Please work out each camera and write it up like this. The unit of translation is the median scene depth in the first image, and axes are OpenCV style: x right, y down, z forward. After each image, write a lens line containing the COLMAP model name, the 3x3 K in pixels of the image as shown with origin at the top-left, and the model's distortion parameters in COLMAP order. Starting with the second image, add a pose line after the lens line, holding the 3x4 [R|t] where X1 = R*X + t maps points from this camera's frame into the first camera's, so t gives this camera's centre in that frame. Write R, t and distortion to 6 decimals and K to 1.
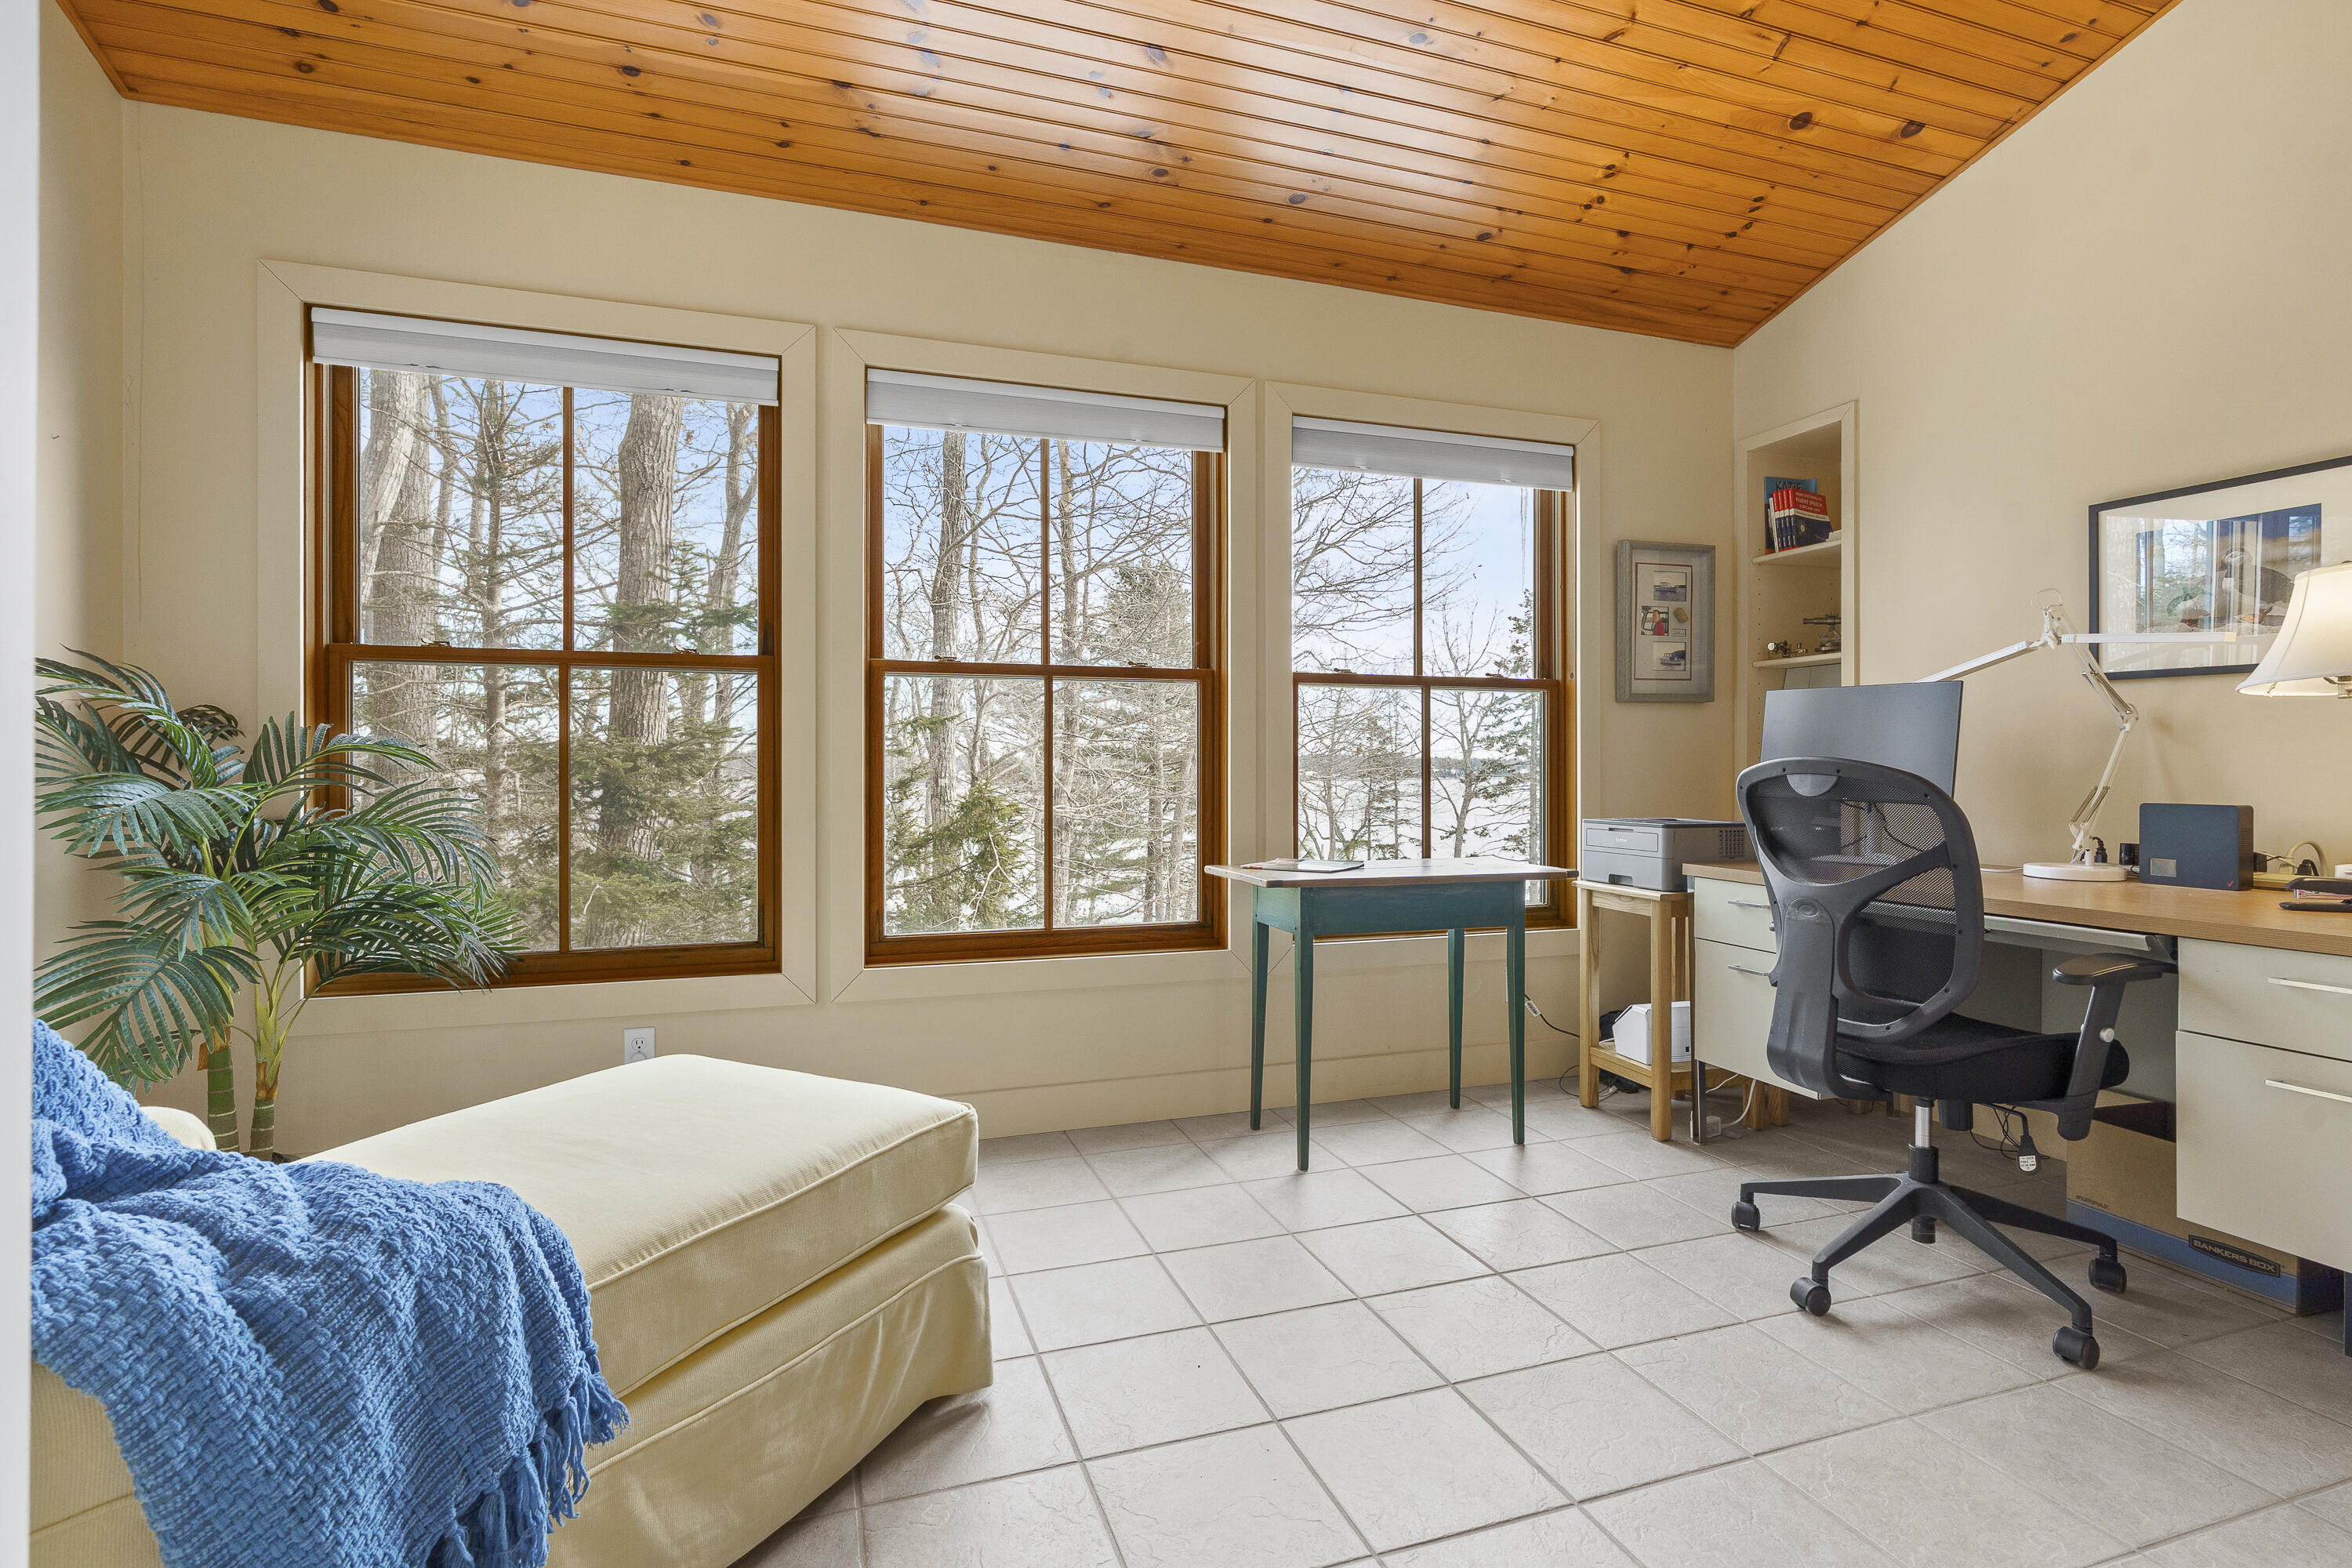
lens RADIAL K [[1127.9, 0, 1174.1], [0, 1127.9, 765.3], [0, 0, 1]] dist [-0.007610, -0.000023]
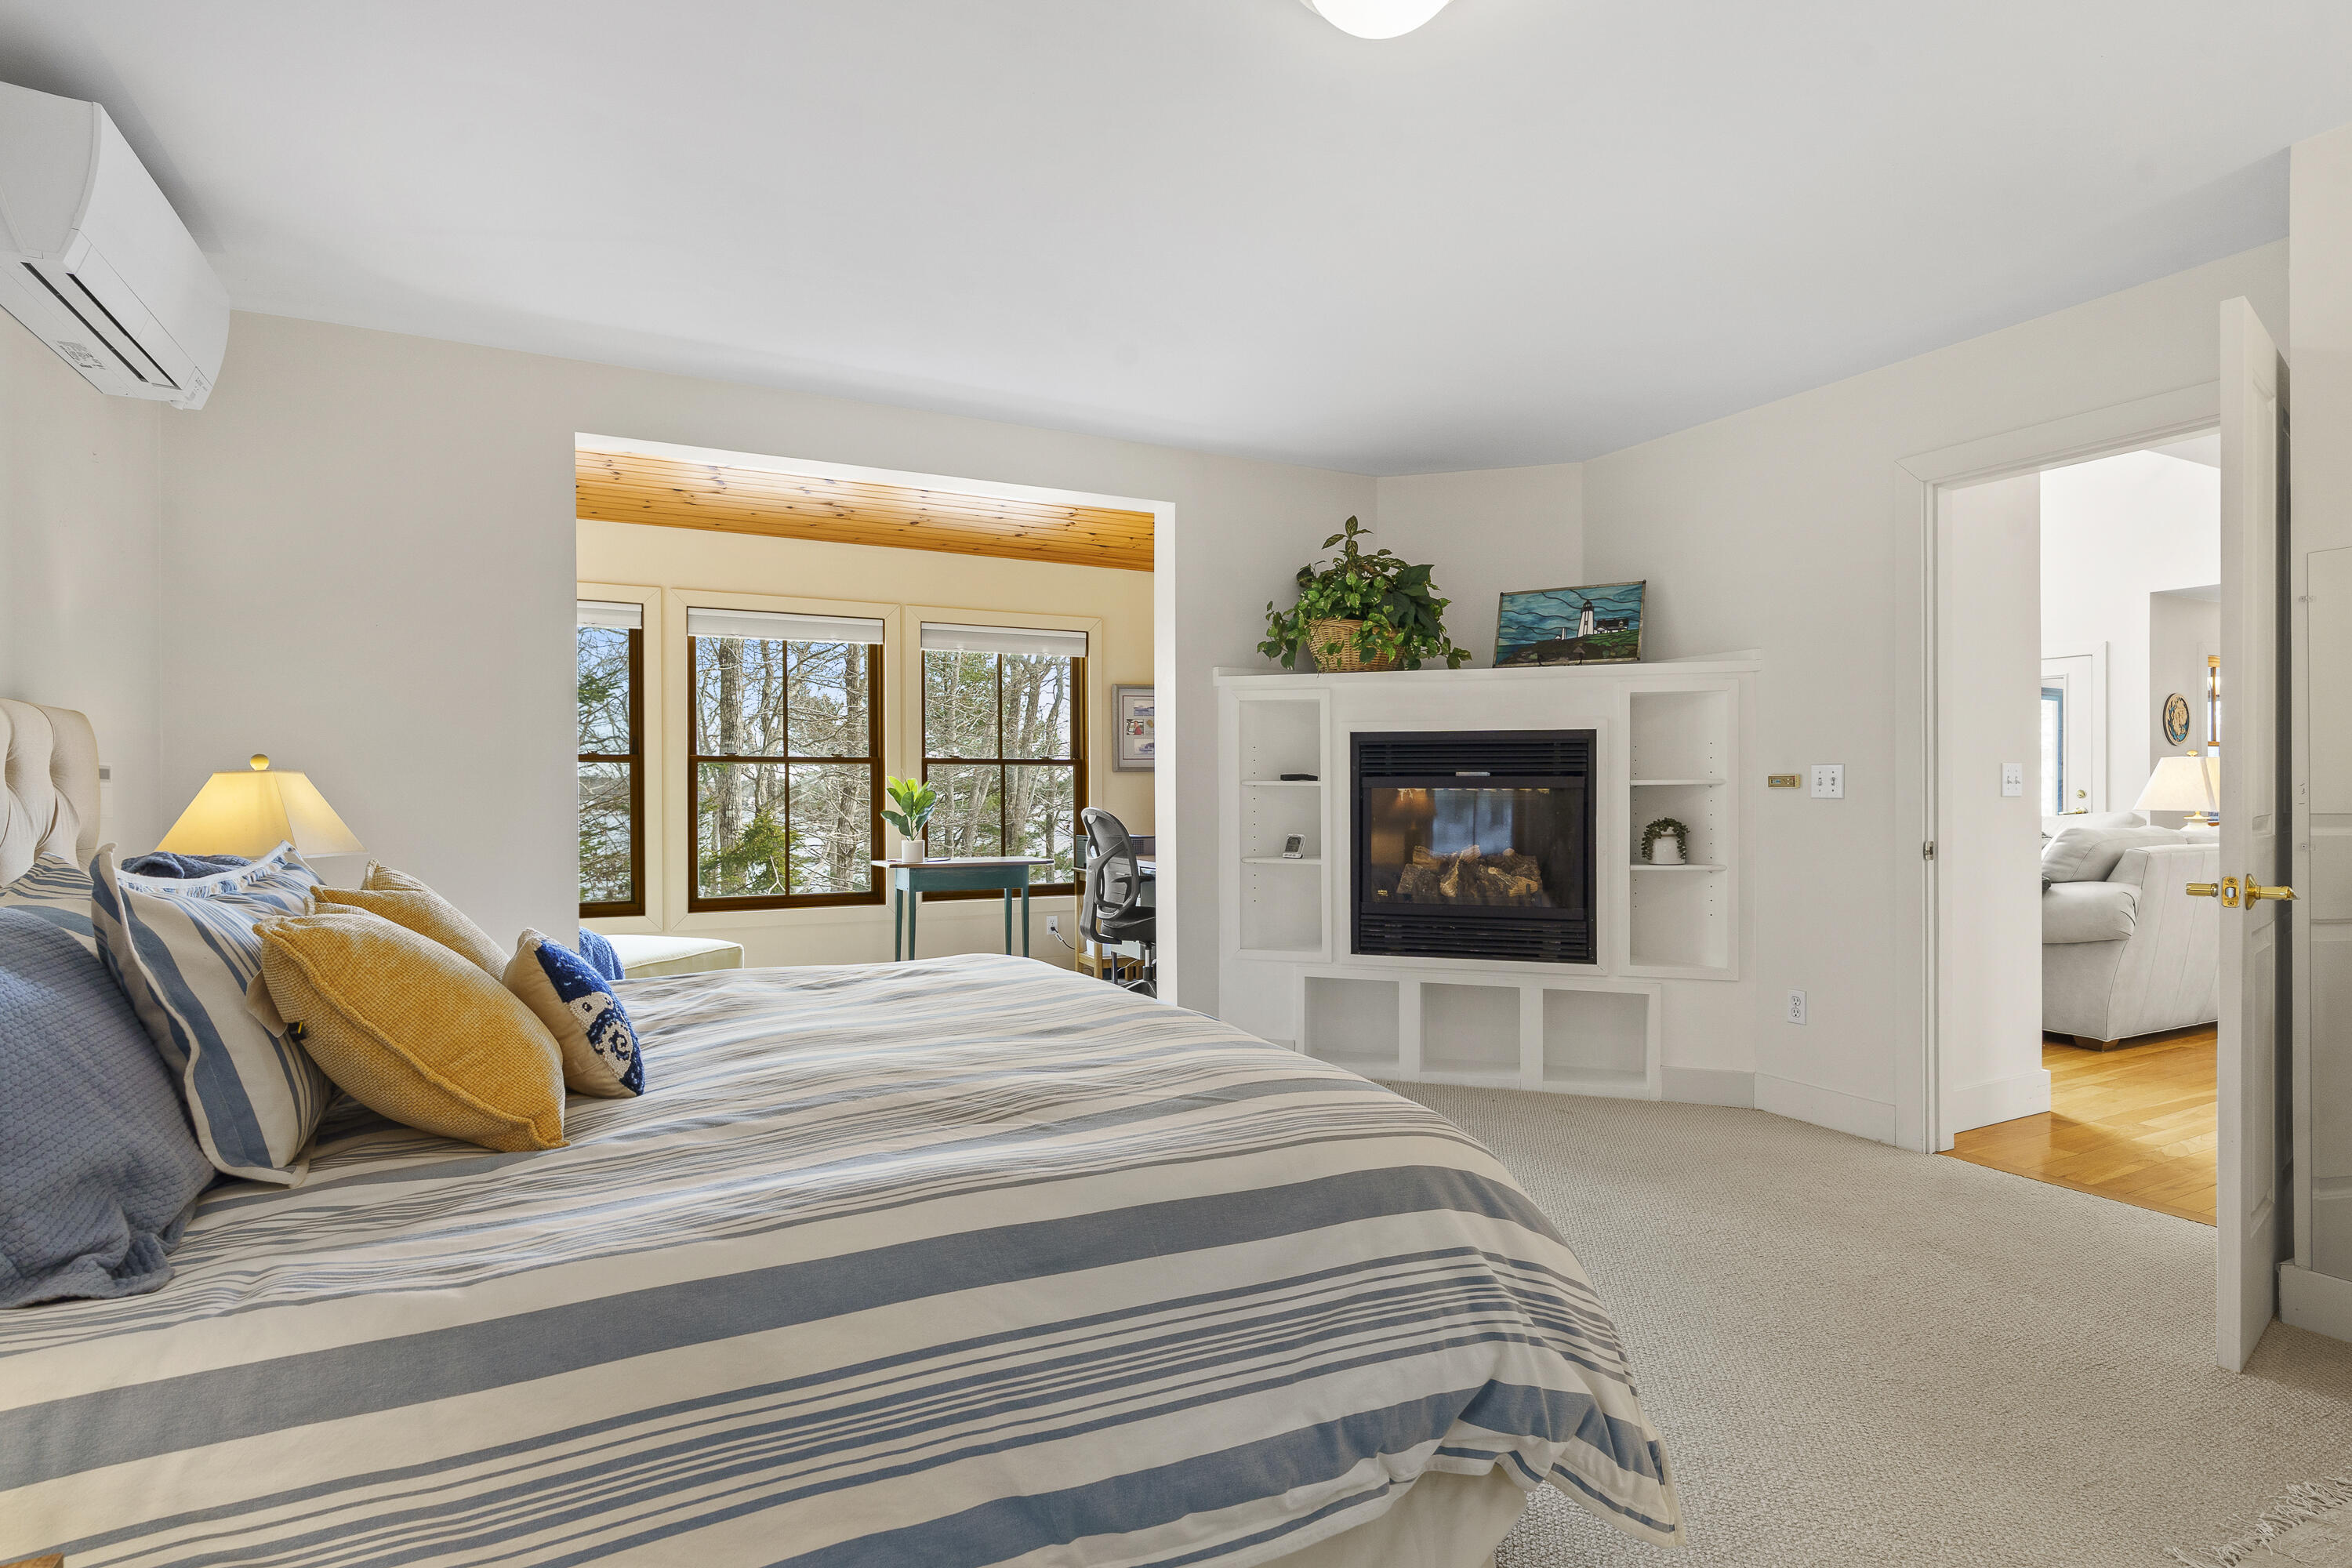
lens RADIAL K [[1220.1, 0, 1182.3], [0, 1220.1, 793.8], [0, 0, 1]] dist [-0.005290, 0.000049]
pose [[0.988442, -0.004074, 0.151545, 0.231405], [0.003407, 0.999983, 0.004660, -0.032814], [-0.151561, -0.004090, 0.988439, -1.112901]]
